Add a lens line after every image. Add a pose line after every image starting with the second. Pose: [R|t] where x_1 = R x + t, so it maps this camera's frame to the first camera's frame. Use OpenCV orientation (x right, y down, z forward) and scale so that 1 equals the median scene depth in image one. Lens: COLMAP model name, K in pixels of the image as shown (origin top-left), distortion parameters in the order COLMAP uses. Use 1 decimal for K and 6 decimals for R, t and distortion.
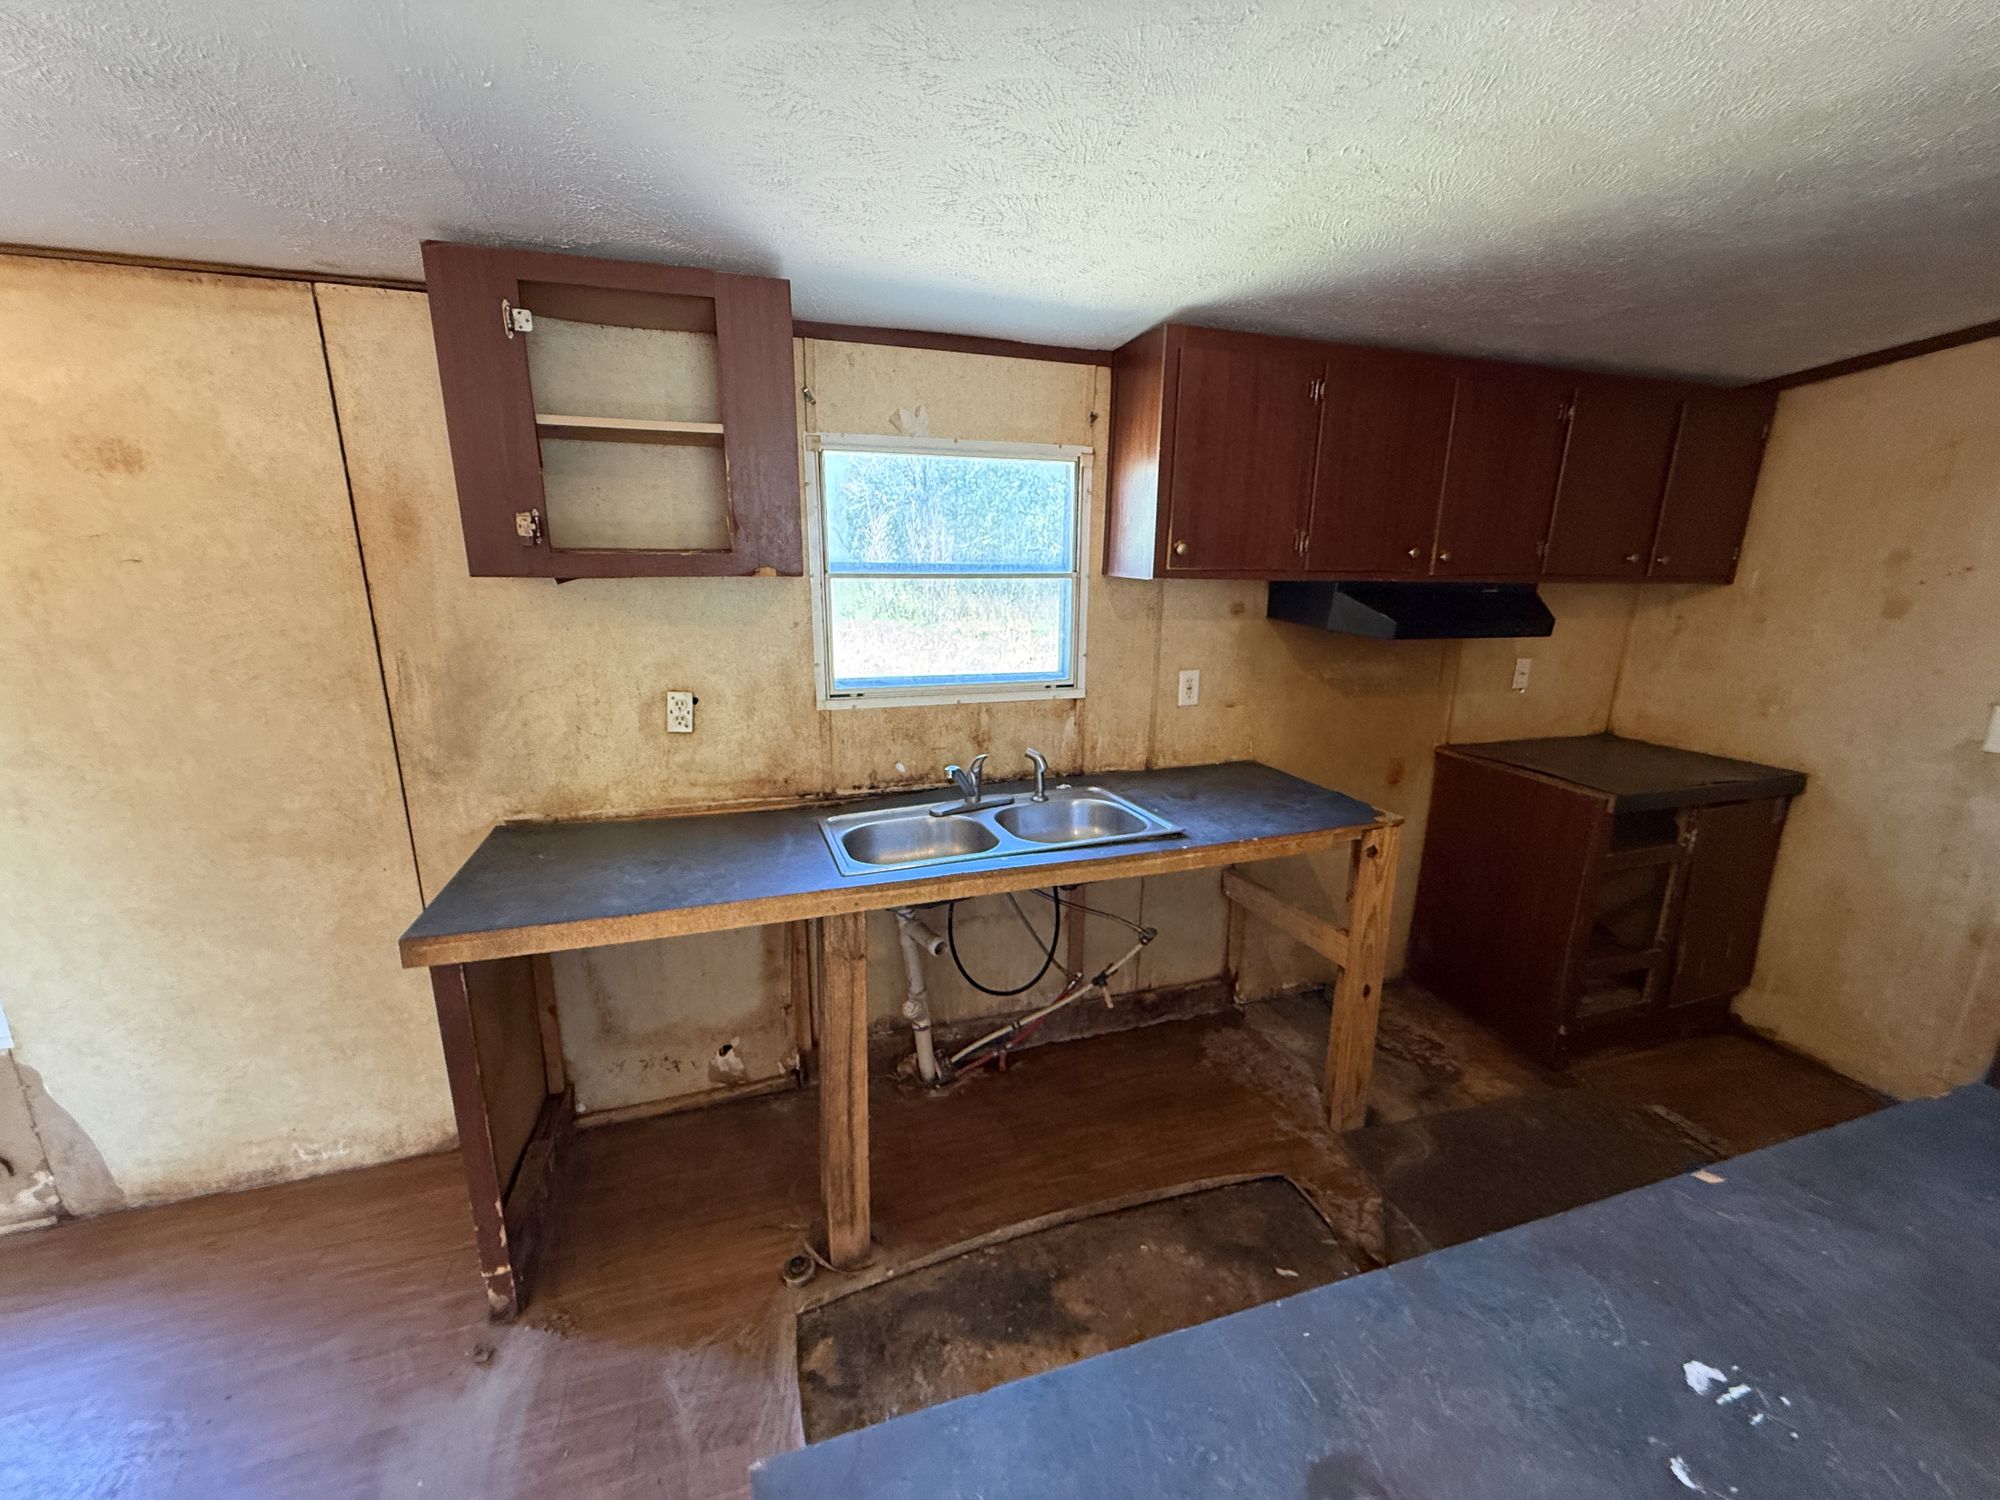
lens RADIAL K [[794.2, 0, 1000.7], [0, 794.2, 751.4], [0, 0, 1]] dist [-0.000619, 0.000132]
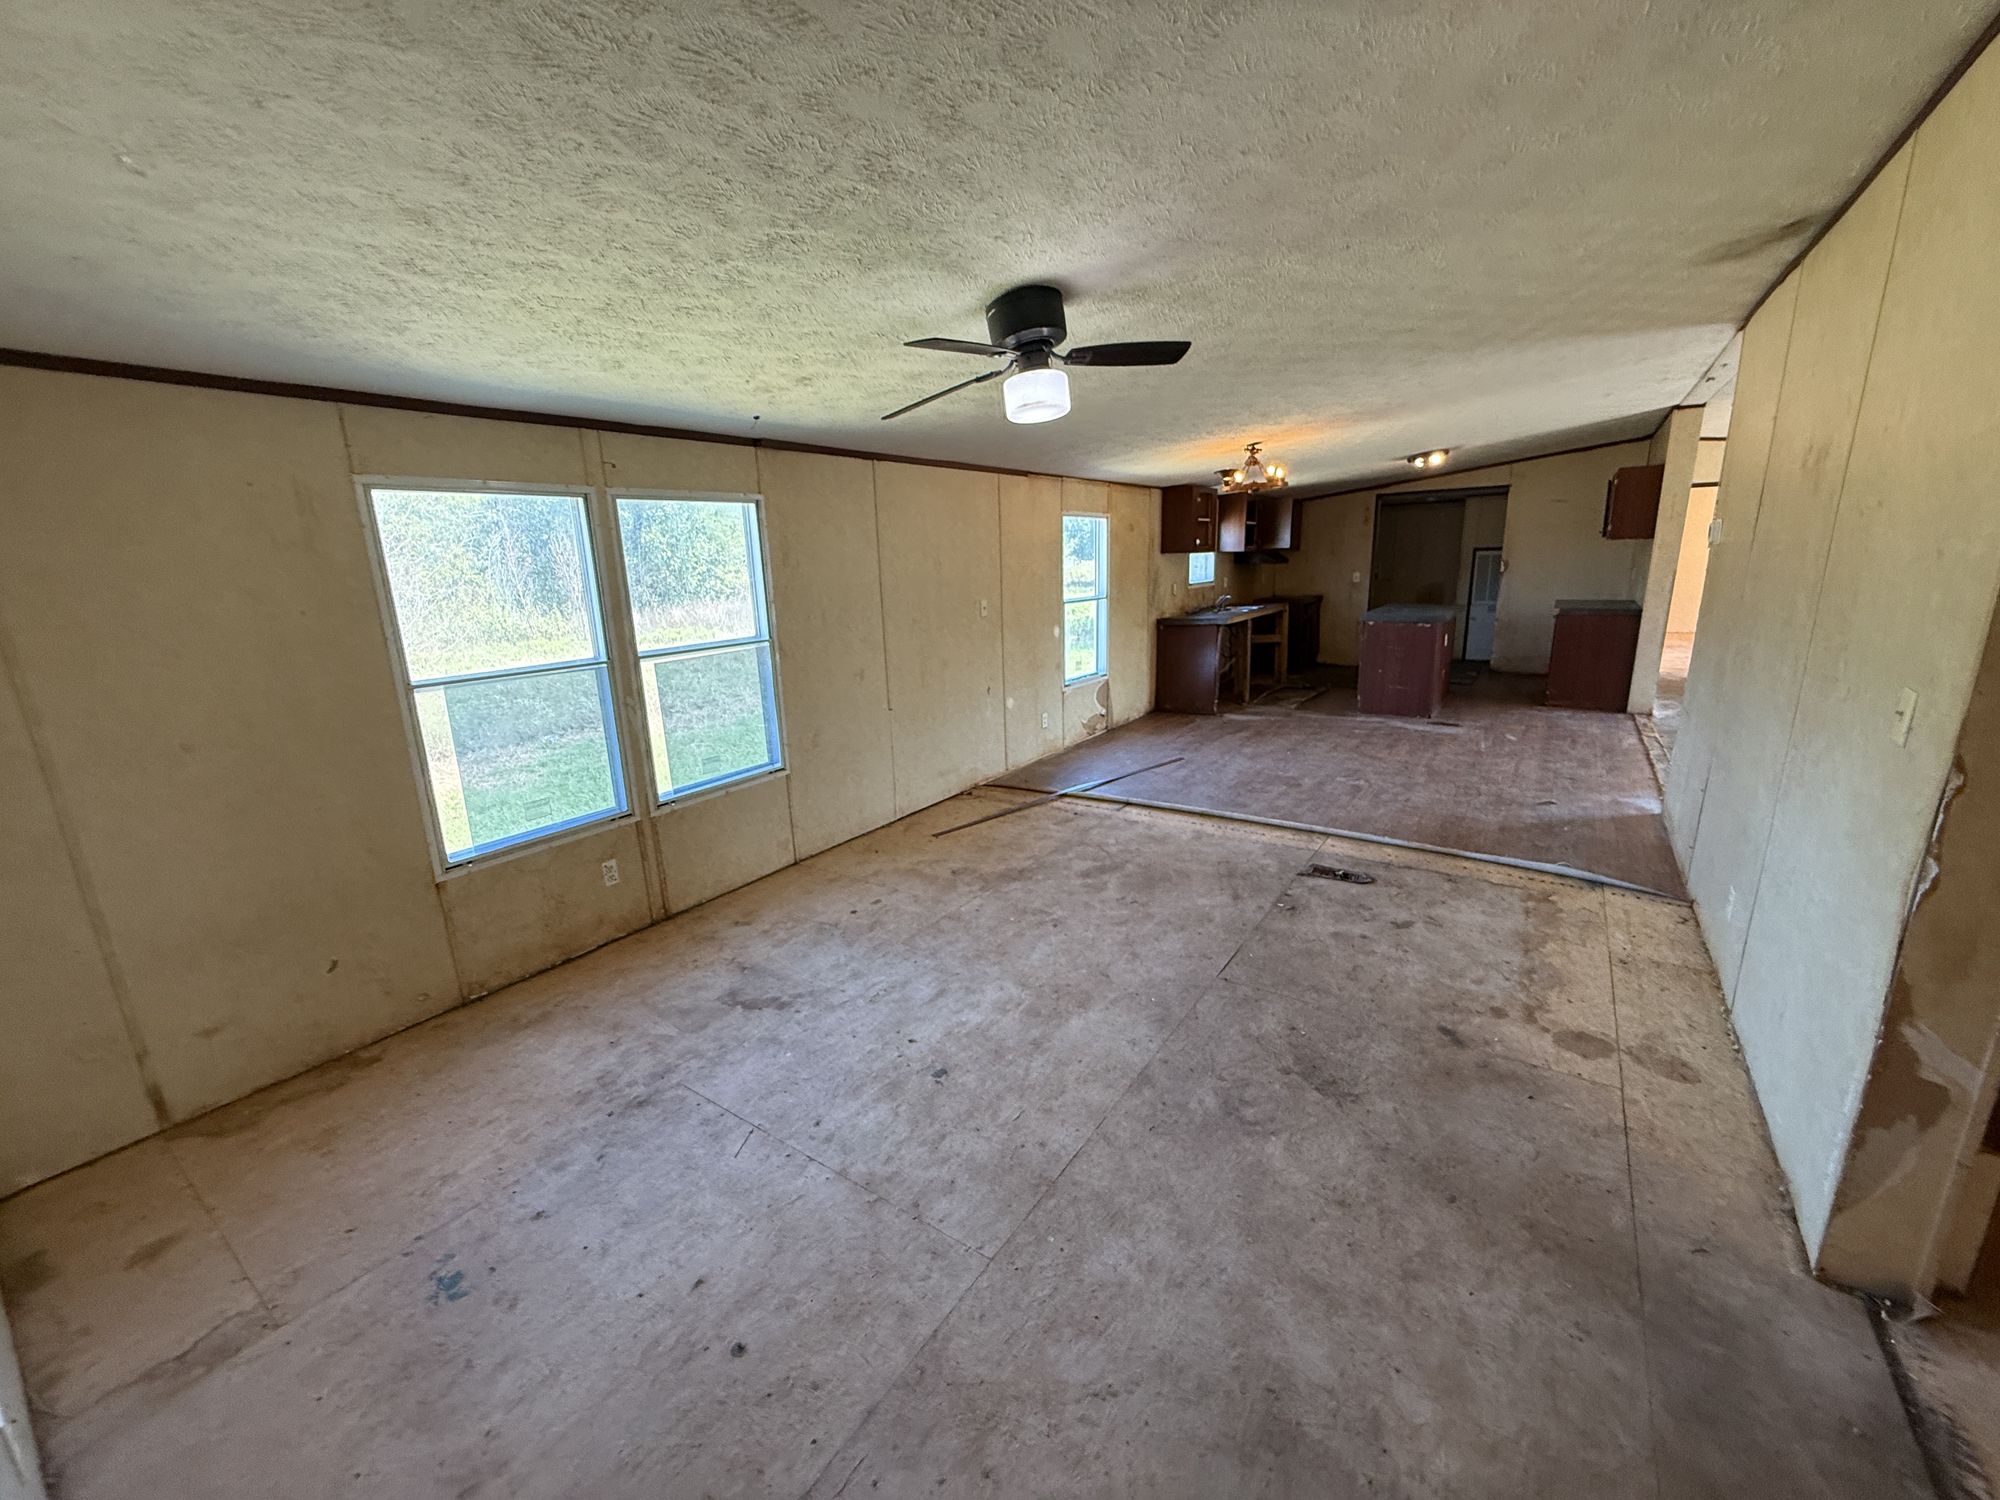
lens RADIAL K [[794.2, 0, 997.7], [0, 794.2, 749.8], [0, 0, 1]] dist [-0.000619, 0.000132]
pose [[0.793909, -0.178680, 0.581190, -3.514166], [0.187092, 0.981260, 0.046109, 0.381611], [-0.578537, 0.072130, 0.812461, -1.608181]]
